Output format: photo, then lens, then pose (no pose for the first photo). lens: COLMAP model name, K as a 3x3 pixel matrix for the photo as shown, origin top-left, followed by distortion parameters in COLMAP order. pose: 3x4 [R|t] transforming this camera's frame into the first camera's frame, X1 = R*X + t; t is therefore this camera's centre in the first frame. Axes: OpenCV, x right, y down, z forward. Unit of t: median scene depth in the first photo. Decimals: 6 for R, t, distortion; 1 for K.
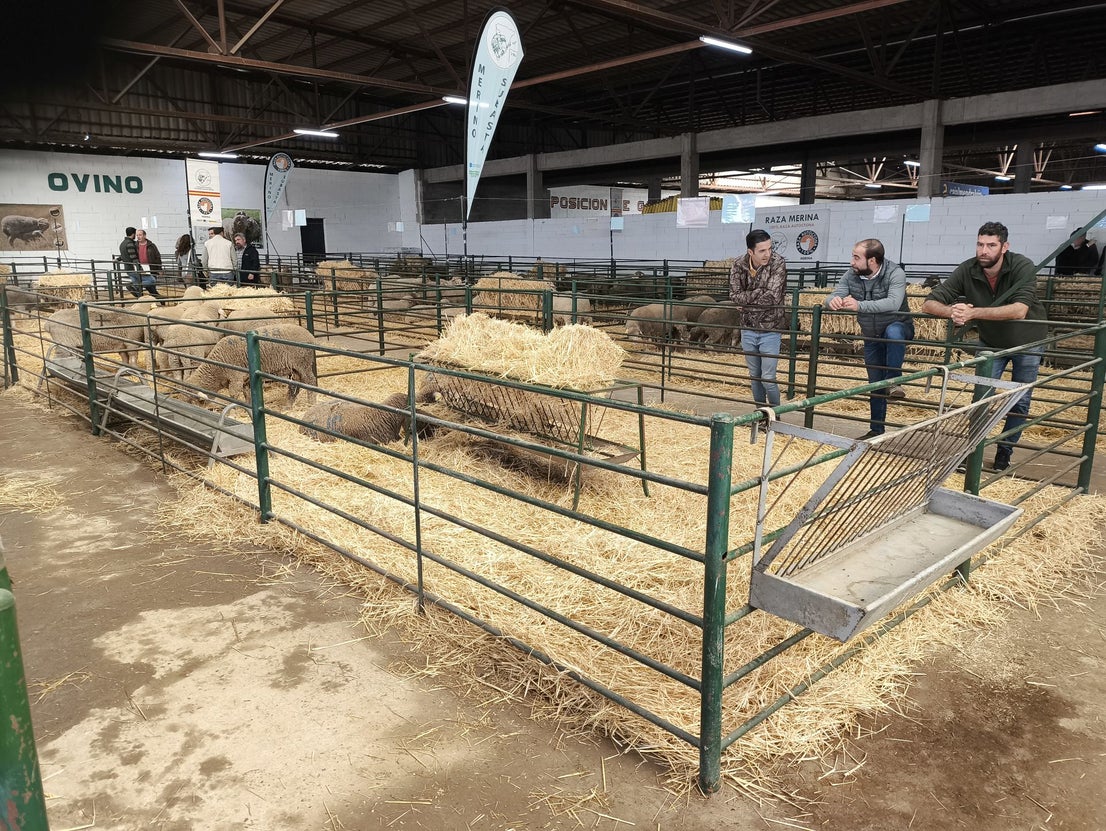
lens RADIAL K [[832.1, 0, 569.4], [0, 832.1, 420.4], [0, 0, 1]] dist [0.072440, -0.079286]
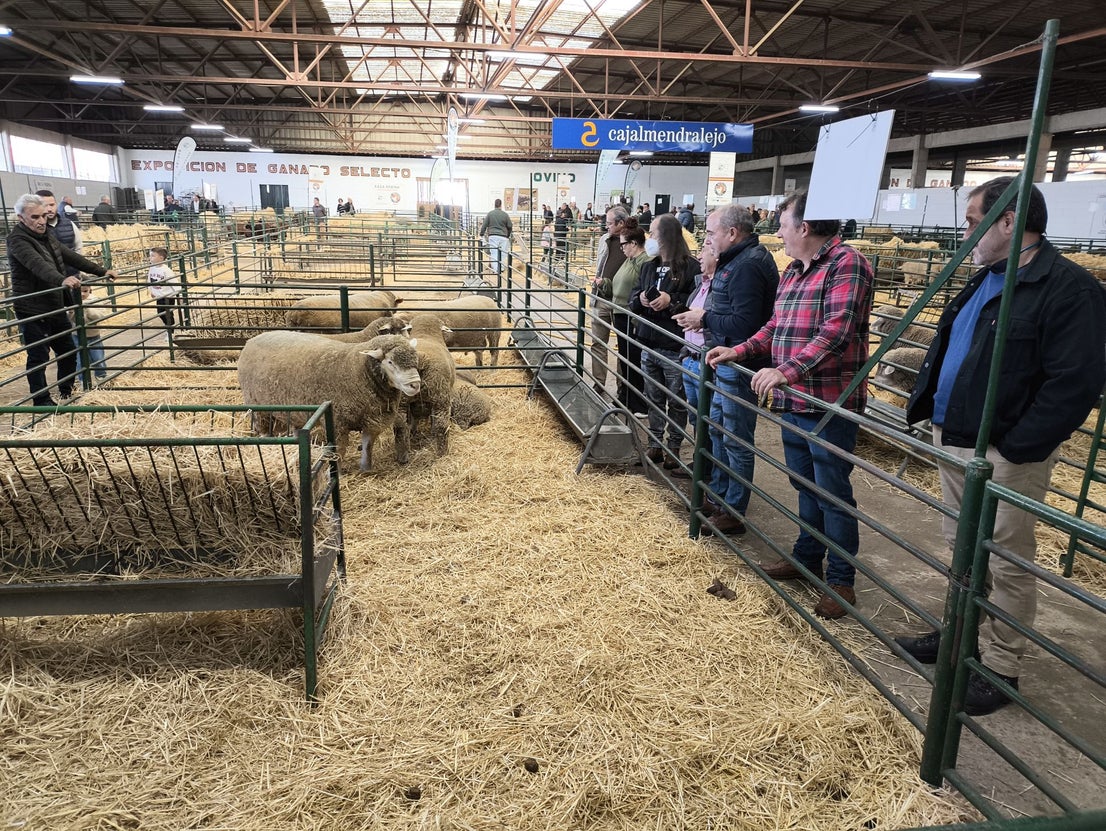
lens RADIAL K [[835.5, 0, 553.0], [0, 835.5, 415.5], [0, 0, 1]] dist [0.079414, -0.097211]
pose [[0.809441, 0.163319, -0.564032, 0.533523], [-0.145155, 0.986384, 0.077303, 0.105020], [0.568978, 0.019300, 0.822126, -0.525315]]
